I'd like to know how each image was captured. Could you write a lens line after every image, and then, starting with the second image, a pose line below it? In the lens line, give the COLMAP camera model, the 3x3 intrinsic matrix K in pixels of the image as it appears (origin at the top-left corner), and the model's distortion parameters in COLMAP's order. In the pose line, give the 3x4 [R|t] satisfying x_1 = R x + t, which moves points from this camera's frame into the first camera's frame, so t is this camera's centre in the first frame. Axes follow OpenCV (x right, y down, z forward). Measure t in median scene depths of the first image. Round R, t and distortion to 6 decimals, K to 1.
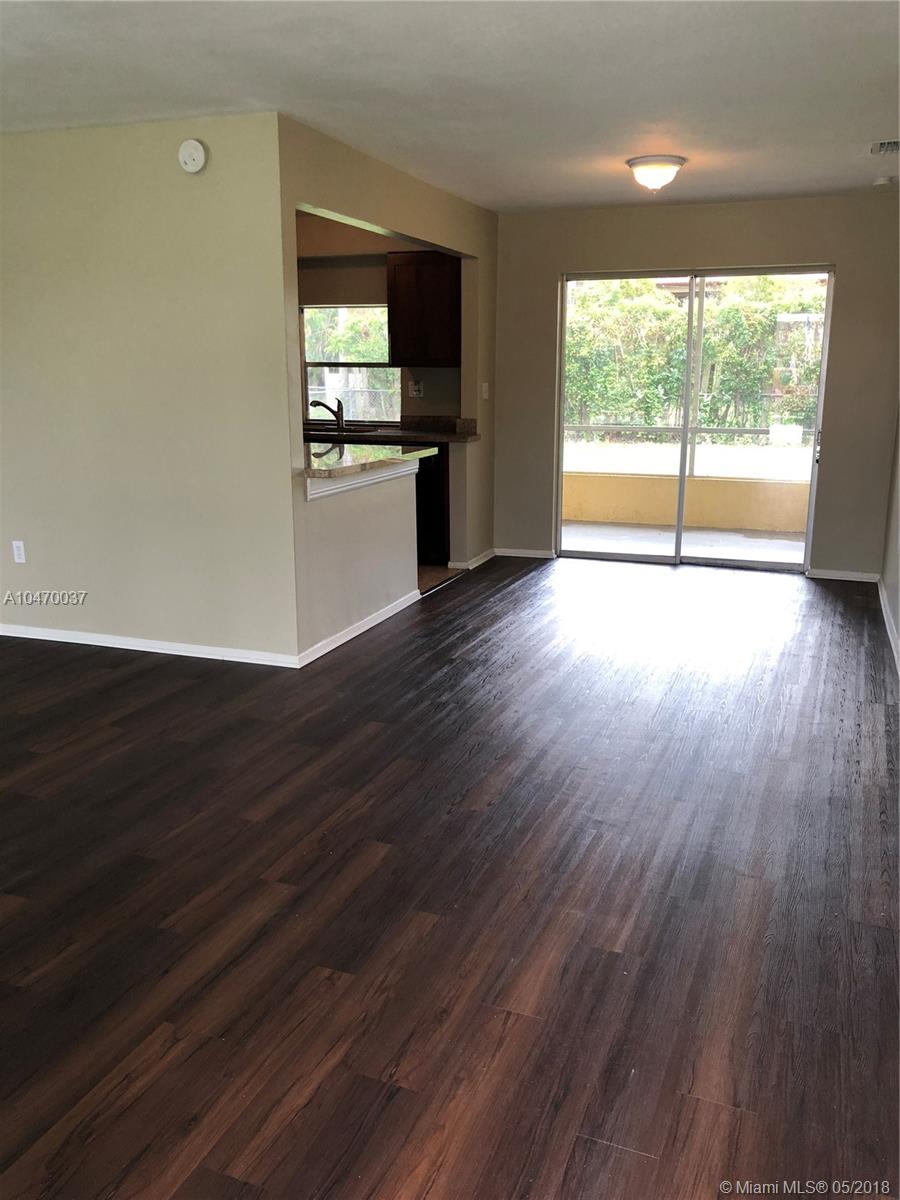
lens RADIAL K [[977.2, 0, 449.0], [0, 977.2, 609.4], [0, 0, 1]] dist [0.032364, -0.024735]
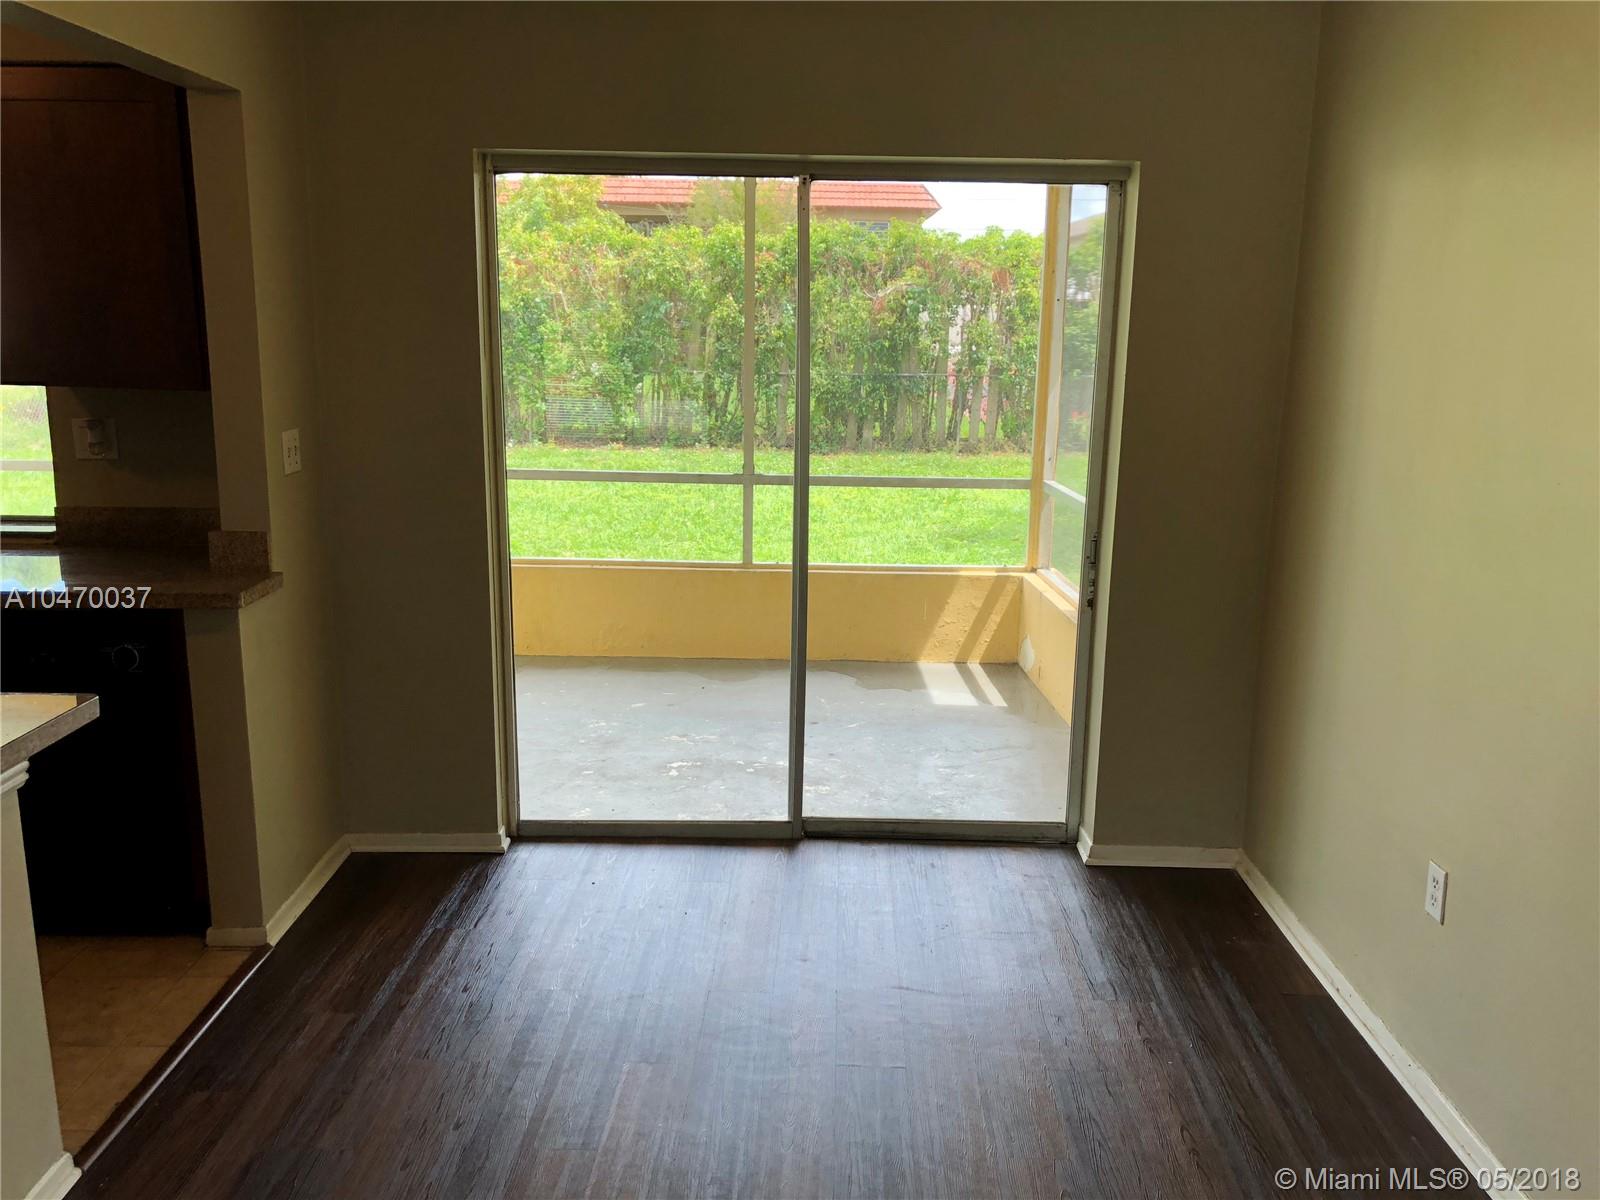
lens RADIAL K [[1302.9, 0, 809.5], [0, 1302.9, 608.7], [0, 0, 1]] dist [0.032364, -0.024735]
pose [[0.933890, -0.059863, 0.352513, 0.056326], [0.066452, 0.997768, -0.006608, -0.195318], [-0.351331, 0.029596, 0.935783, 0.621676]]
